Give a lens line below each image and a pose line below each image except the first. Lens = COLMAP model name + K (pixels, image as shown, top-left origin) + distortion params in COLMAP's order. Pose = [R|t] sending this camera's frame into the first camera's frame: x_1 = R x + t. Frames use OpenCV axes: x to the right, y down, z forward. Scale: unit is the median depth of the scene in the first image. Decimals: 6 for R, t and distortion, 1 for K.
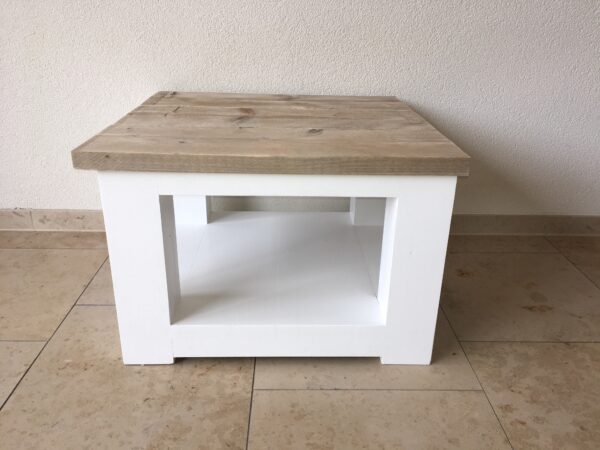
lens RADIAL K [[512.7, 0, 300.0], [0, 512.7, 225.0], [0, 0, 1]] dist [0.084572, -0.129604]
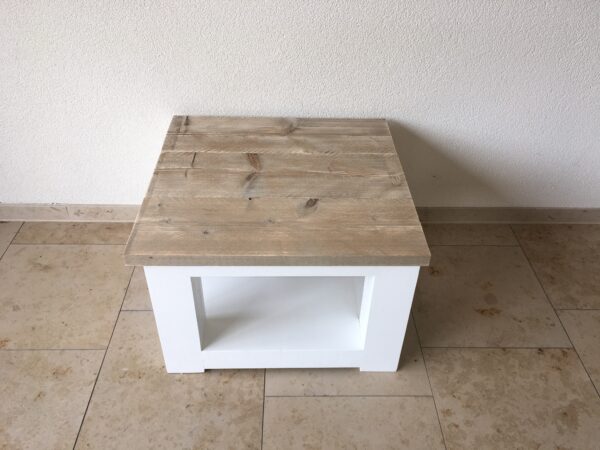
lens RADIAL K [[512.7, 0, 300.0], [0, 512.7, 225.0], [0, 0, 1]] dist [0.084572, -0.129604]
pose [[0.999995, 0.002938, -0.000801, 0.002934], [-0.002611, 0.962552, 0.271083, -0.467967], [0.001568, -0.271079, 0.962556, -0.186568]]
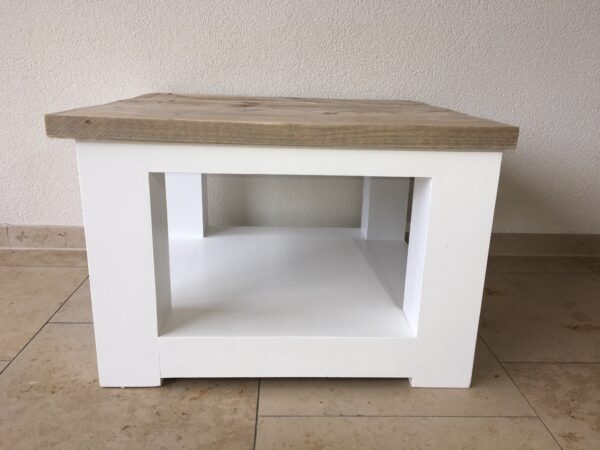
lens RADIAL K [[512.7, 0, 300.0], [0, 512.7, 225.0], [0, 0, 1]] dist [0.084572, -0.129604]
pose [[0.999931, 0.002175, 0.011517, -0.032496], [-0.000945, 0.994396, -0.105716, 0.100928], [-0.011682, 0.105698, 0.994330, 0.150255]]
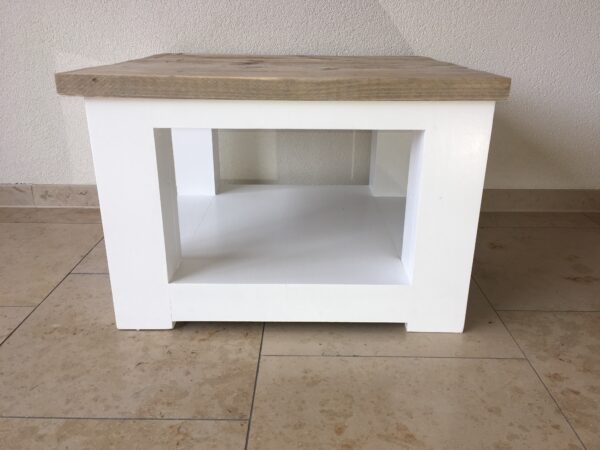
lens RADIAL K [[512.7, 0, 300.0], [0, 512.7, 225.0], [0, 0, 1]] dist [0.084572, -0.129604]
pose [[0.999353, -0.002269, -0.035903, 0.008201], [0.000941, 0.999316, -0.036956, 0.123602], [0.035962, 0.036898, 0.998672, 0.112696]]
